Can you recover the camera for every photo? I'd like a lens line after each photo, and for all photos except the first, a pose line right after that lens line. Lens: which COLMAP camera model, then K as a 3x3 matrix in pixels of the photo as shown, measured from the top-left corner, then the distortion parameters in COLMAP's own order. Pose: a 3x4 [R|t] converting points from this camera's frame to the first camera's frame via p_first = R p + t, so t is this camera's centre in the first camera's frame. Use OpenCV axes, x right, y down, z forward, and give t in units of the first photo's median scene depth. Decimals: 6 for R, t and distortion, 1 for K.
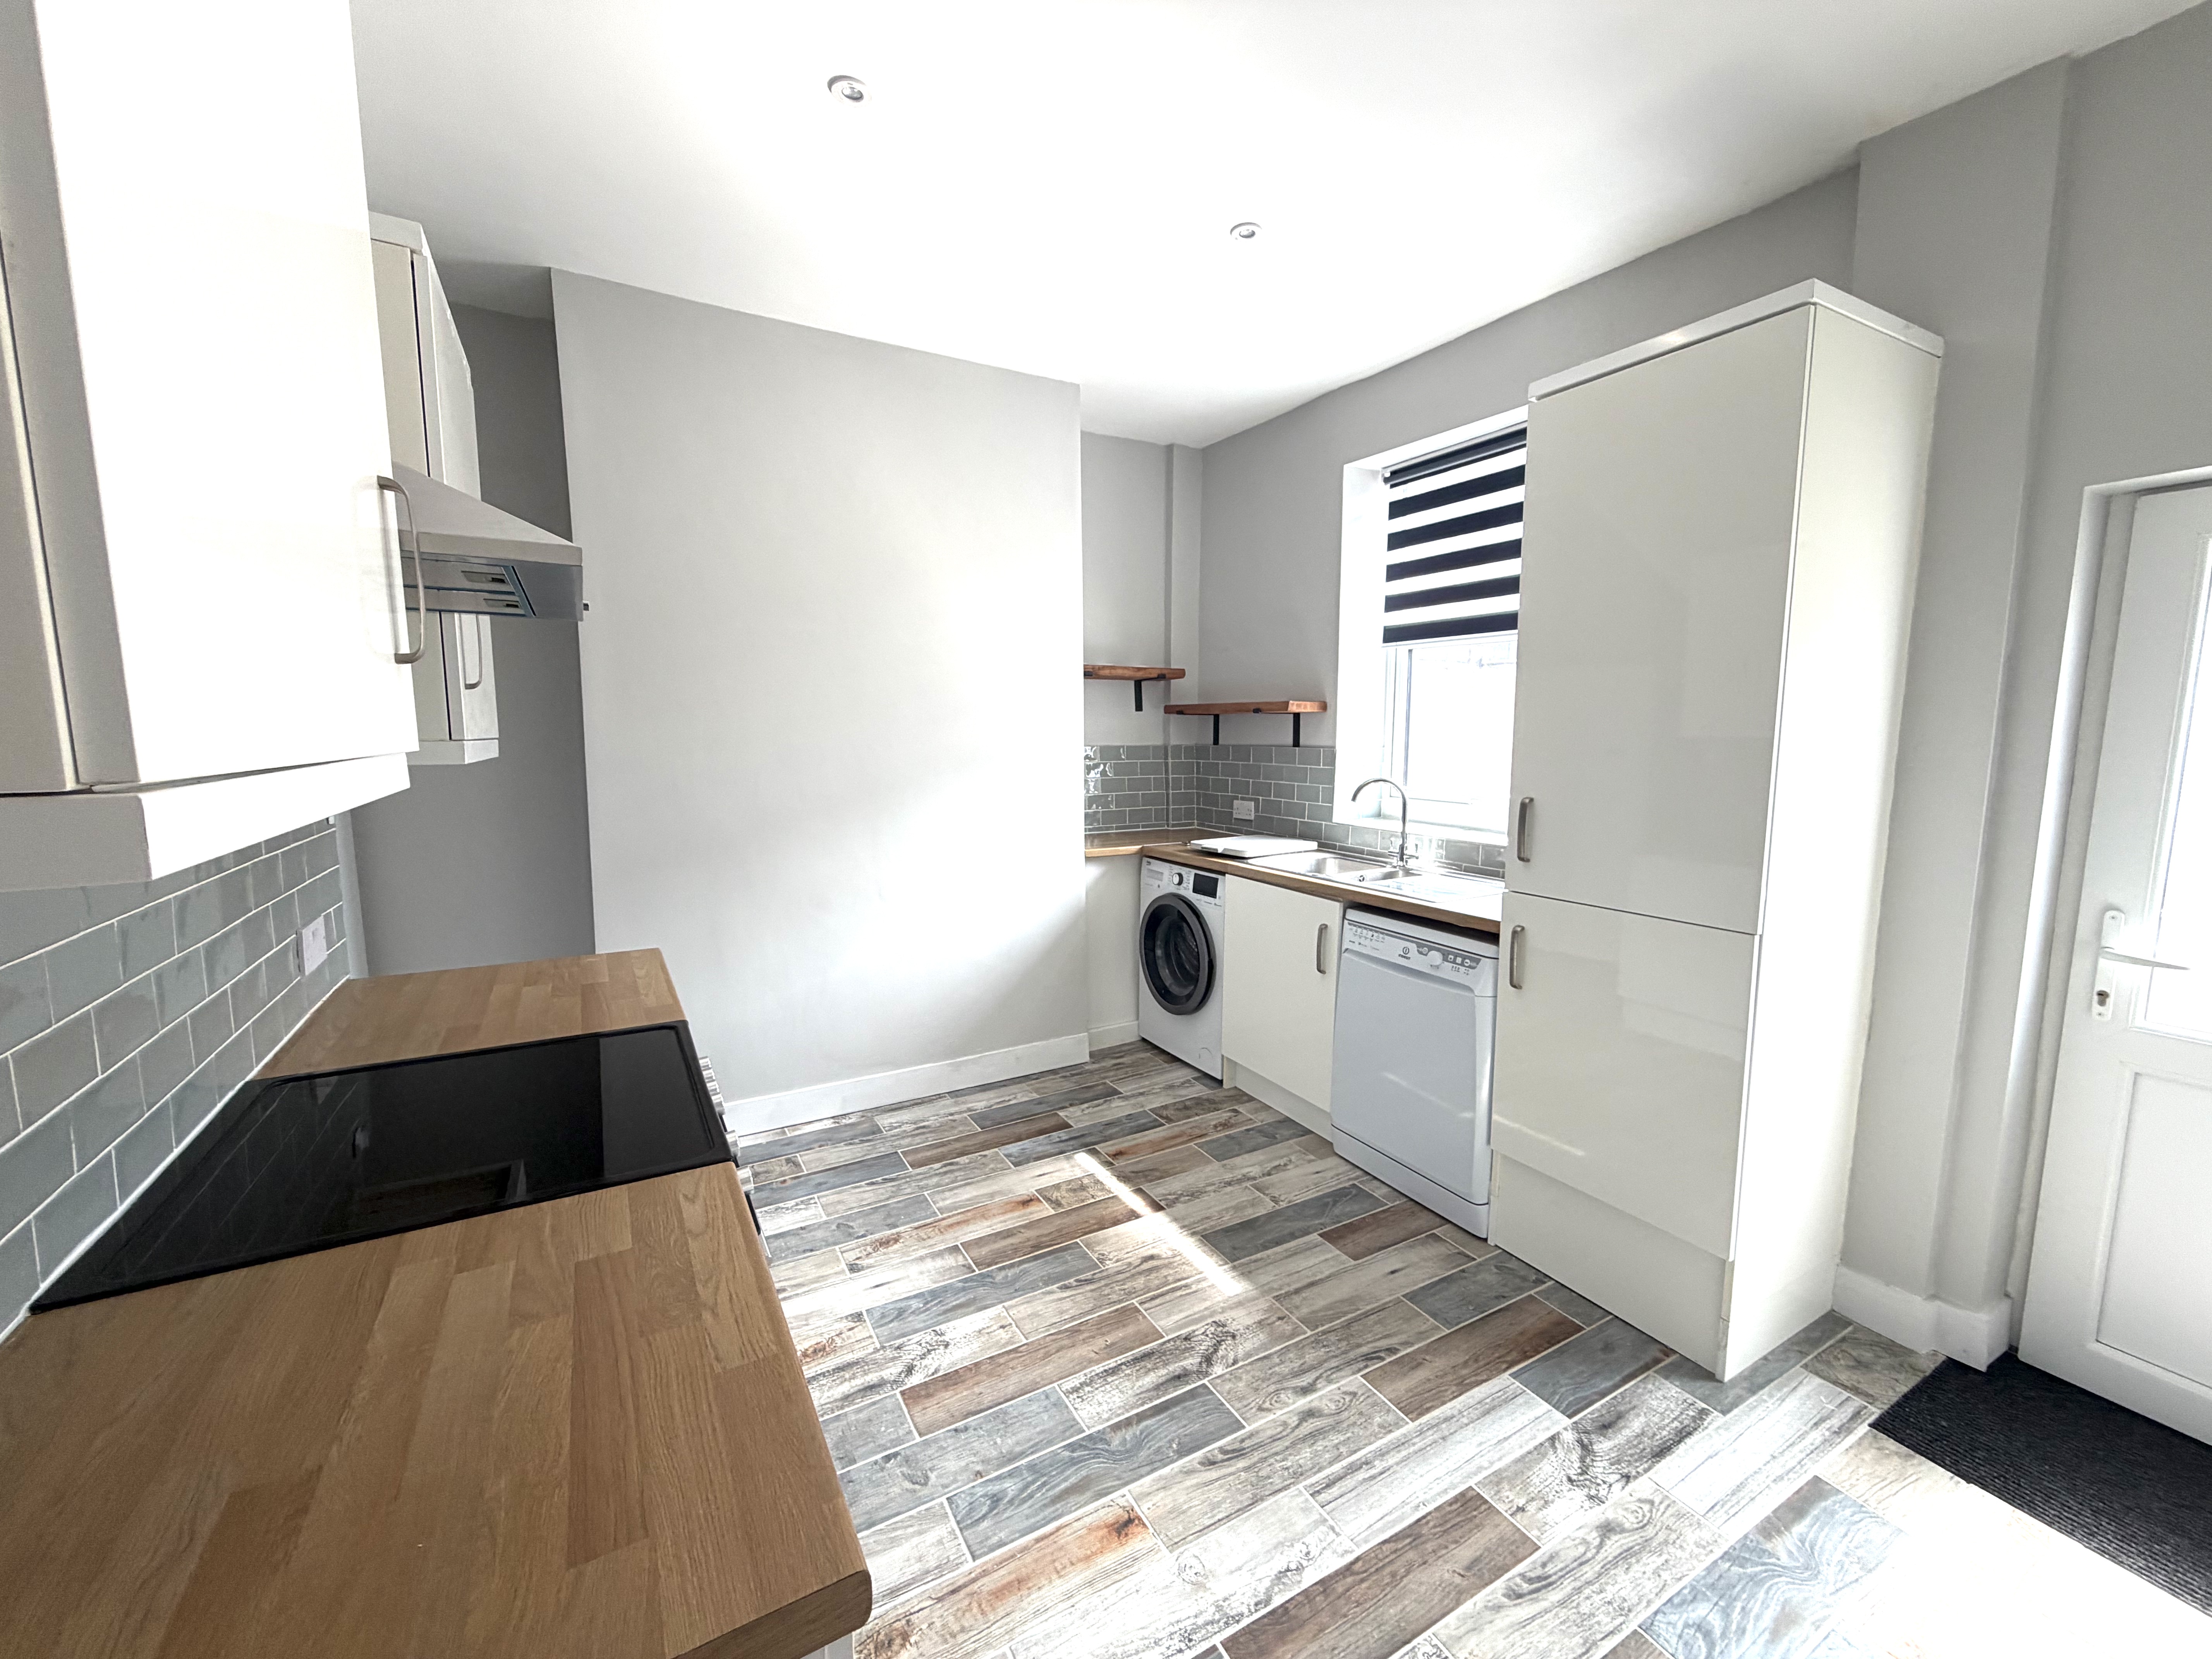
lens RADIAL K [[884.1, 0, 1102.5], [0, 884.1, 829.0], [0, 0, 1]] dist [-0.001693, 0.000399]
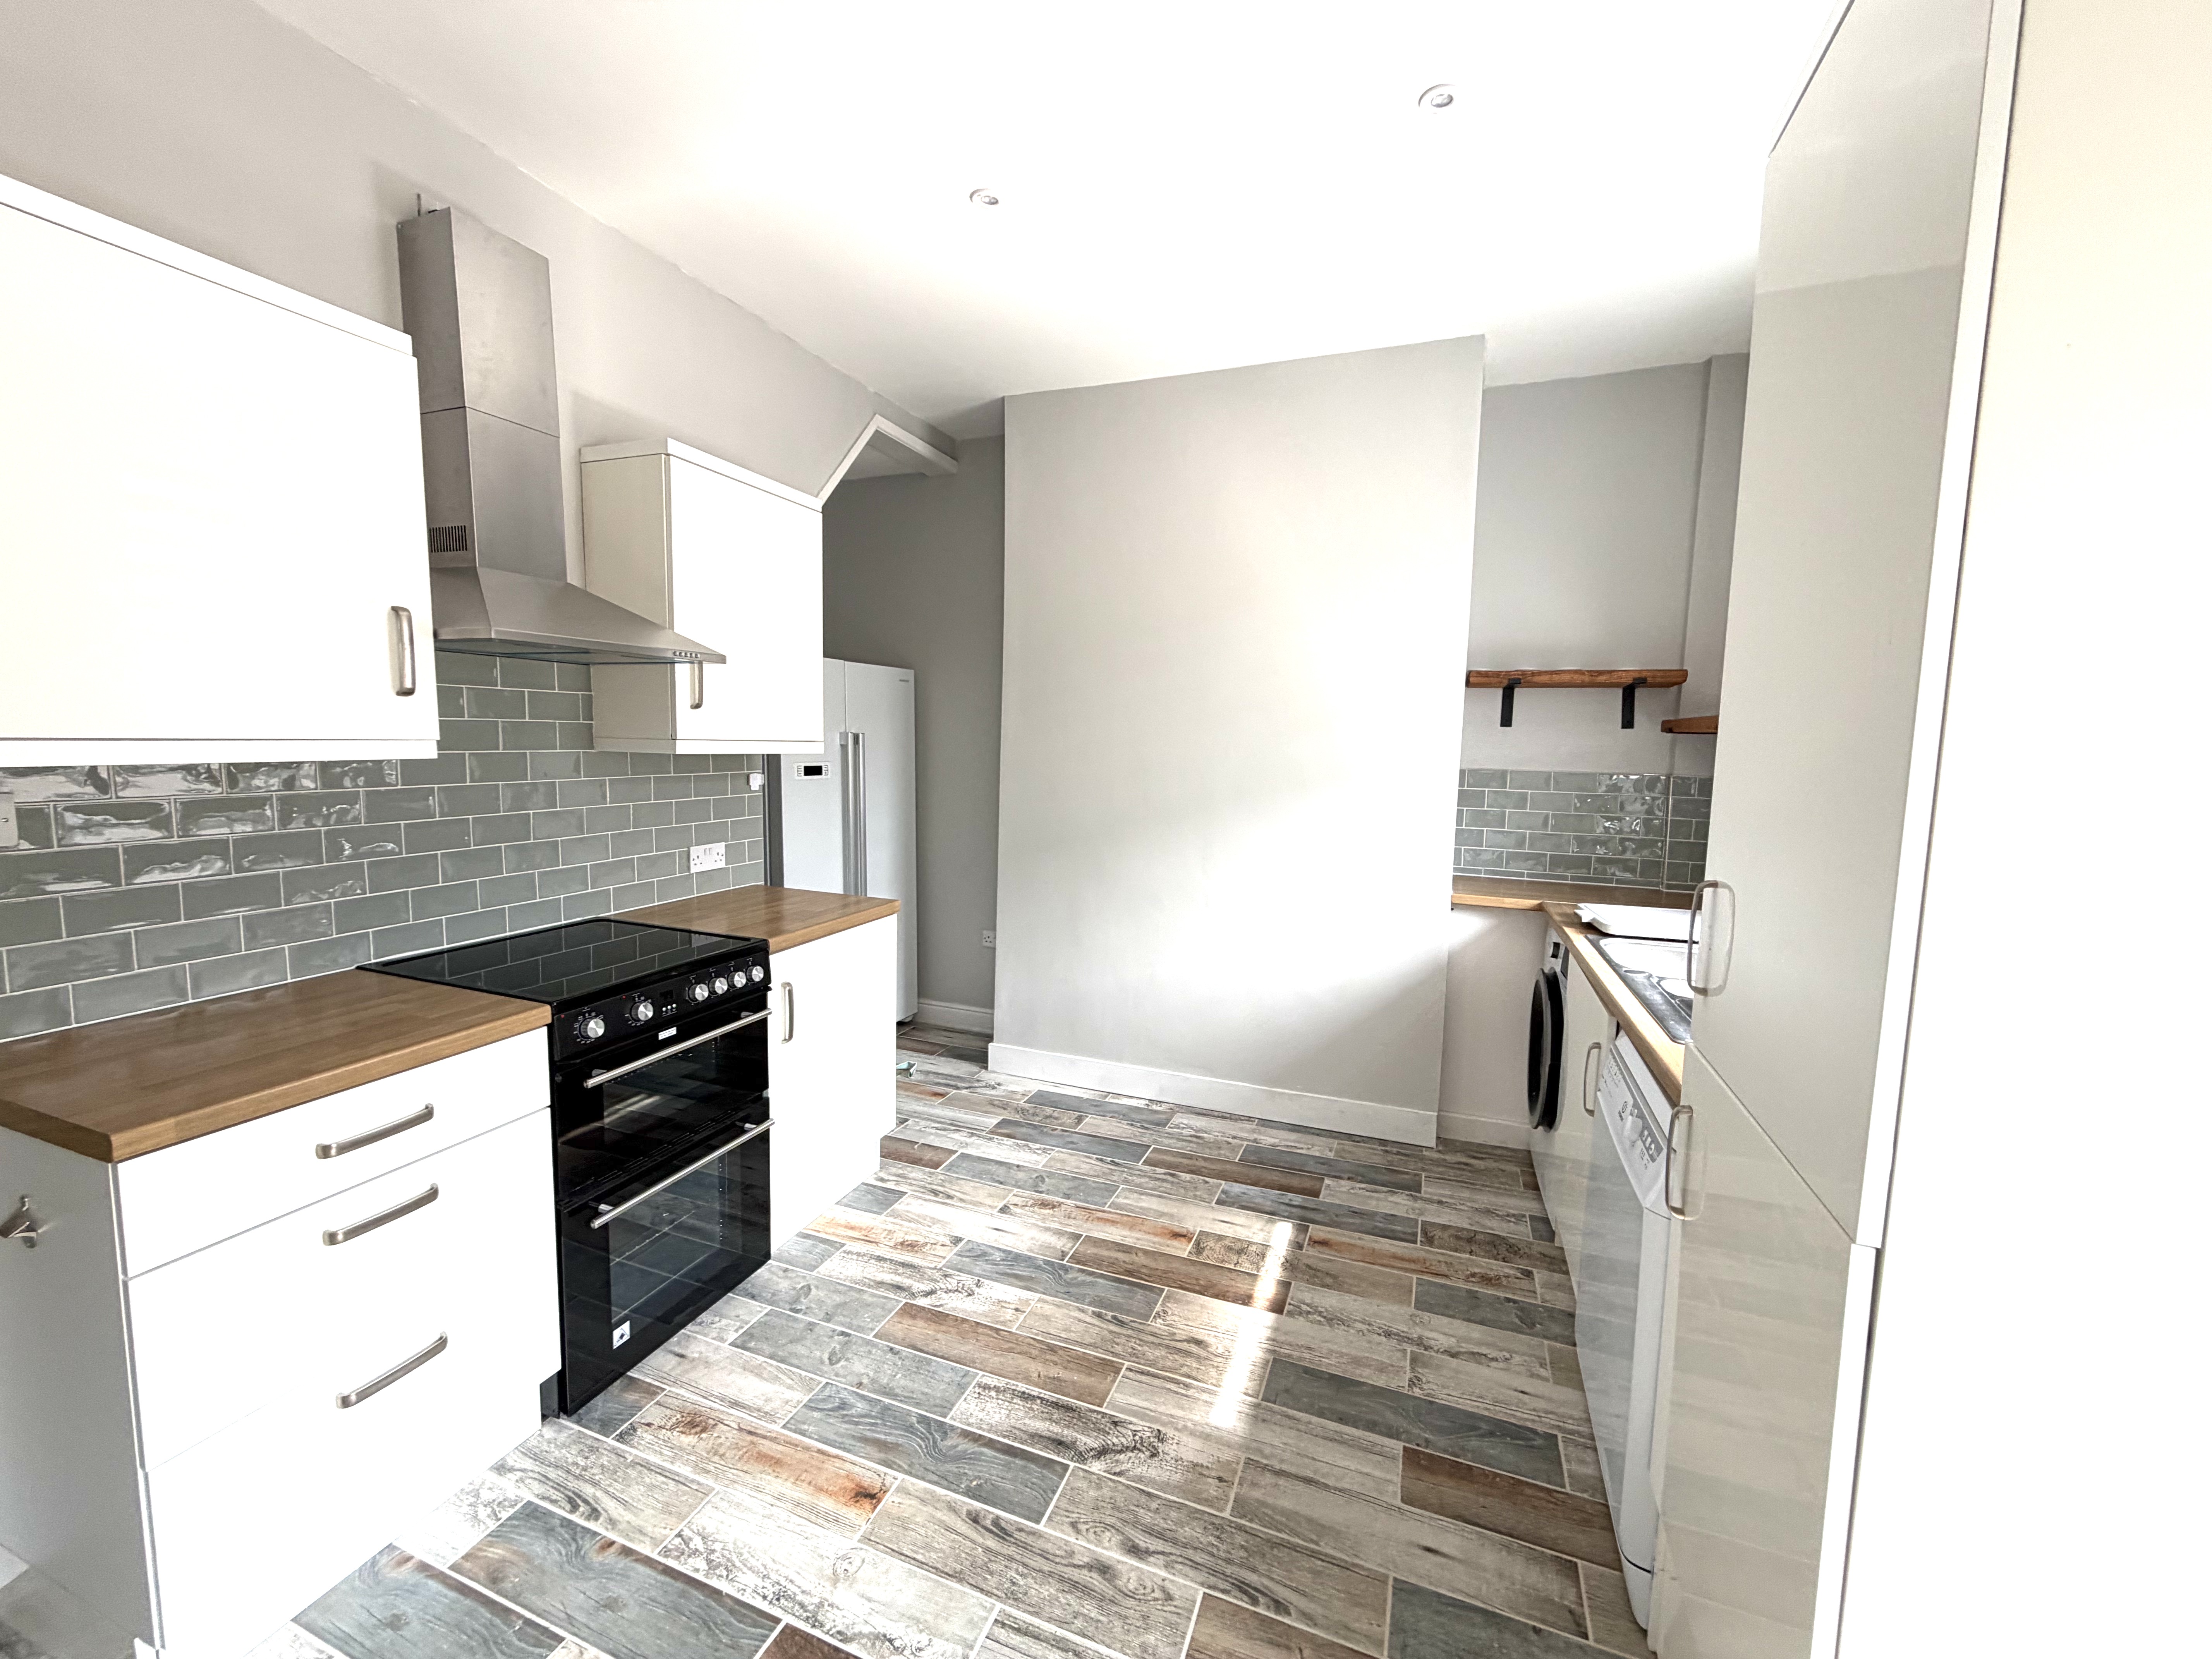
lens RADIAL K [[884.1, 0, 1101.1], [0, 884.1, 826.8], [0, 0, 1]] dist [-0.001693, 0.000399]
pose [[0.630424, 0.089816, -0.771037, 0.668815], [-0.108251, 0.993750, 0.027249, -0.042347], [0.768666, 0.066287, 0.636207, 0.352458]]
